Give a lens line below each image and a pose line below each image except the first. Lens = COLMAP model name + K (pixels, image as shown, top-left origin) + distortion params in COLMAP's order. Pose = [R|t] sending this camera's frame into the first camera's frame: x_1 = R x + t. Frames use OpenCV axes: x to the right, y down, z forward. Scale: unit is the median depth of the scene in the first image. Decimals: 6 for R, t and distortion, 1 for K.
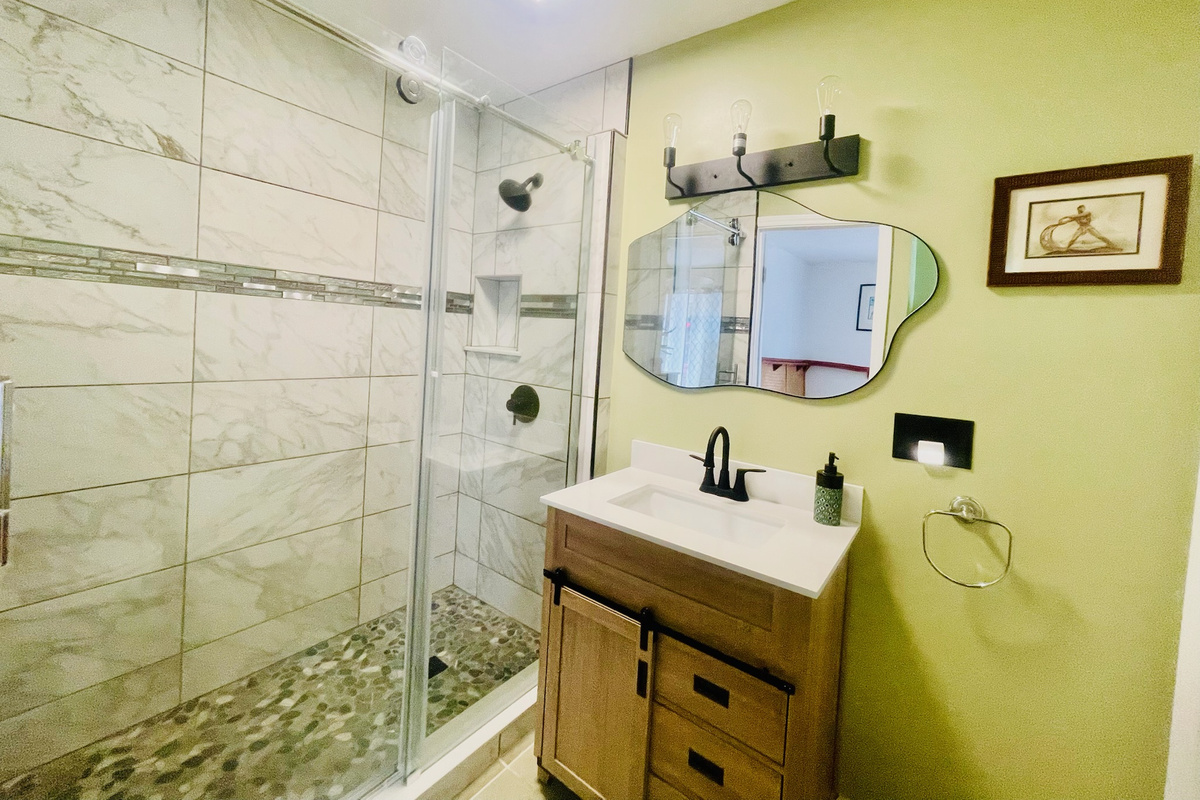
lens RADIAL K [[485.8, 0, 582.8], [0, 485.8, 352.0], [0, 0, 1]] dist [0.003633, -0.000721]
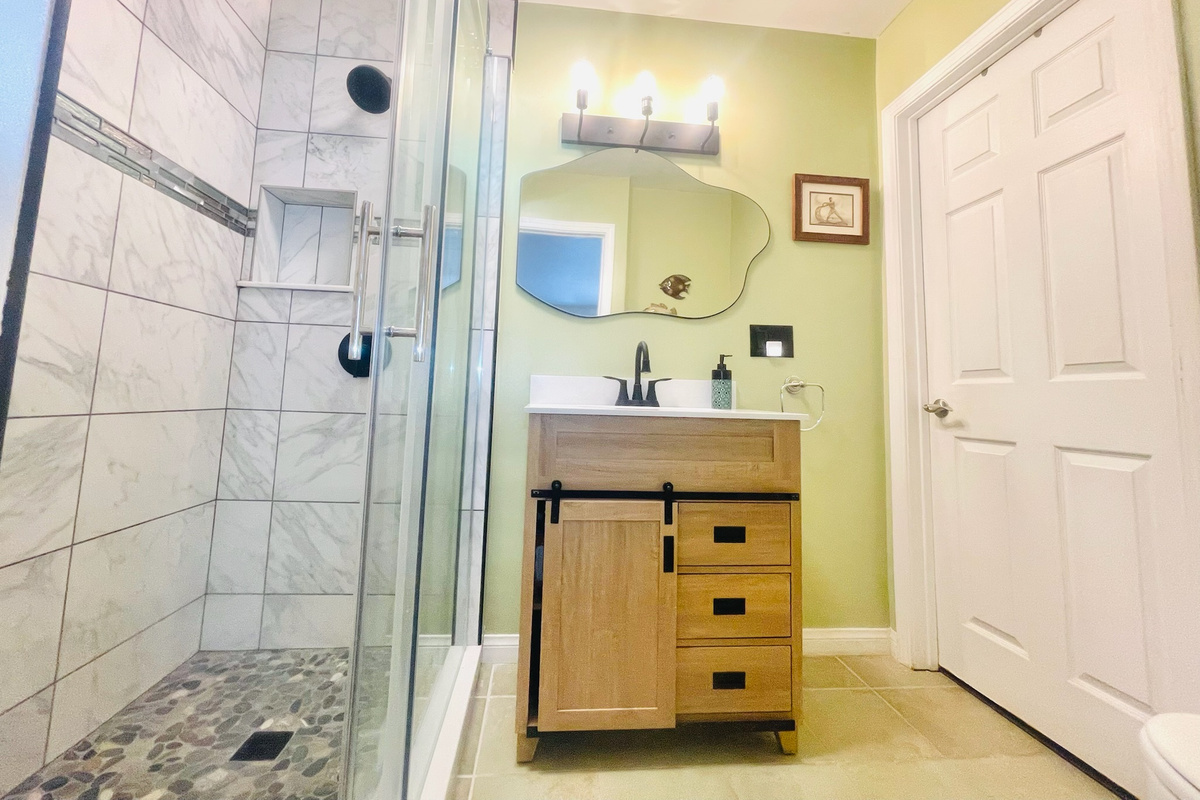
lens RADIAL K [[485.8, 0, 591.5], [0, 485.8, 345.4], [0, 0, 1]] dist [0.003633, -0.000721]
pose [[0.726010, 0.031974, 0.686940, -0.543525], [0.032144, 0.996249, -0.080343, 0.236316], [-0.686932, 0.080411, 0.722259, 0.254842]]
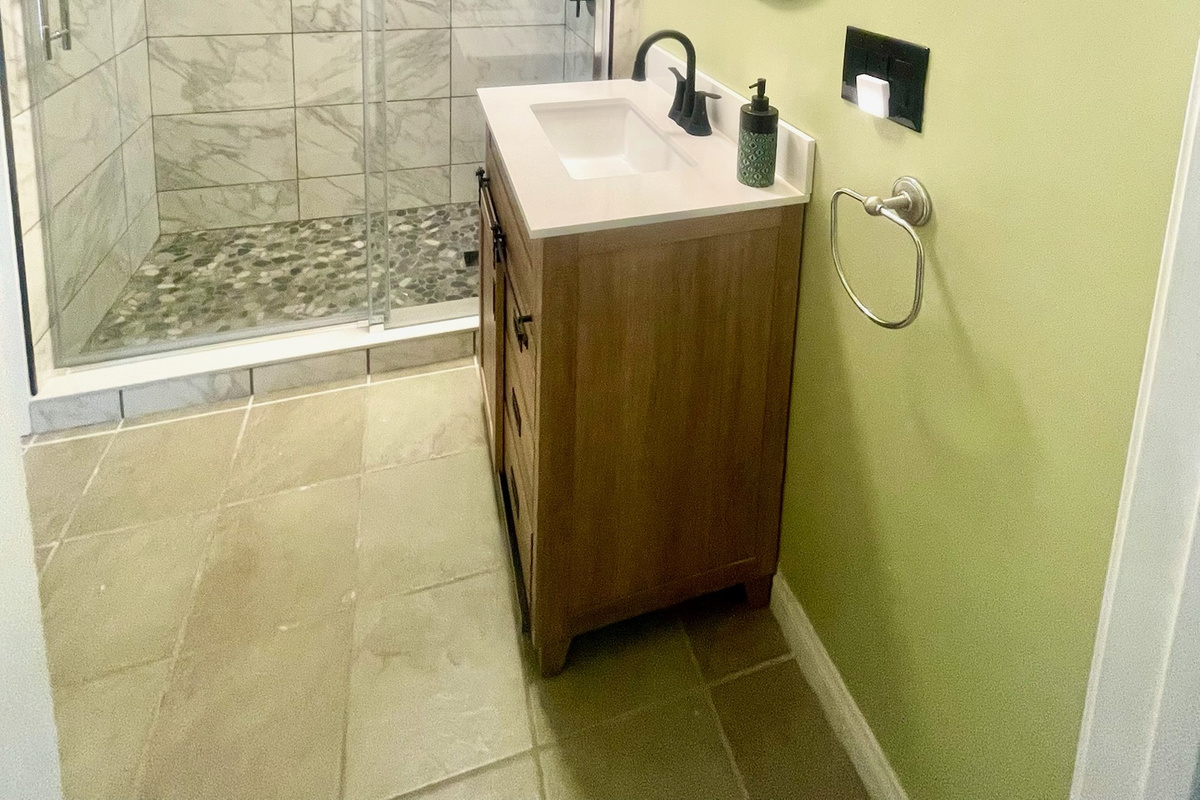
lens RADIAL K [[485.8, 0, 586.7], [0, 485.8, 357.0], [0, 0, 1]] dist [0.003633, -0.000721]
pose [[0.810516, 0.380422, -0.445357, 0.438659], [0.004568, 0.756234, 0.654285, 0.197123], [0.585698, -0.532343, 0.611202, 0.513443]]
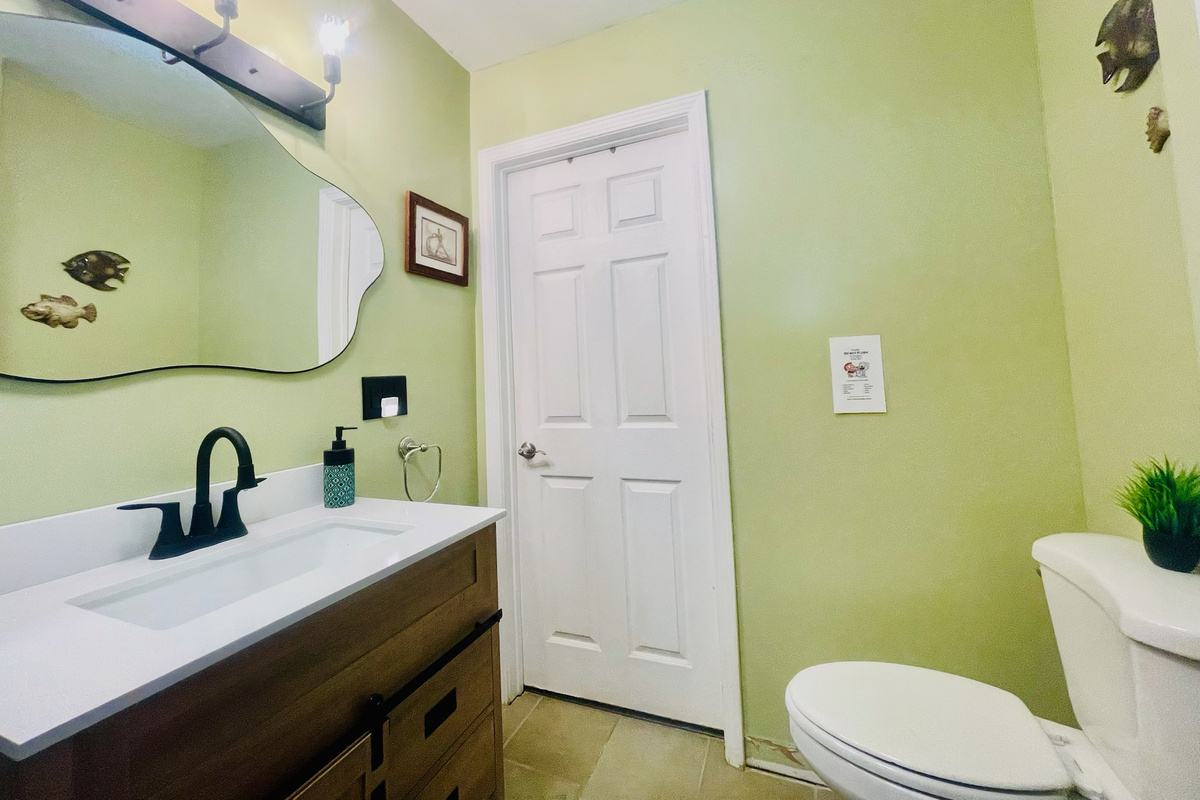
lens RADIAL K [[485.8, 0, 584.2], [0, 485.8, 347.3], [0, 0, 1]] dist [0.003633, -0.000721]
pose [[-0.259503, 0.012452, 0.965662, -0.414834], [0.051764, 0.998659, 0.001033, 0.070477], [-0.964354, 0.050255, -0.259799, 0.672376]]
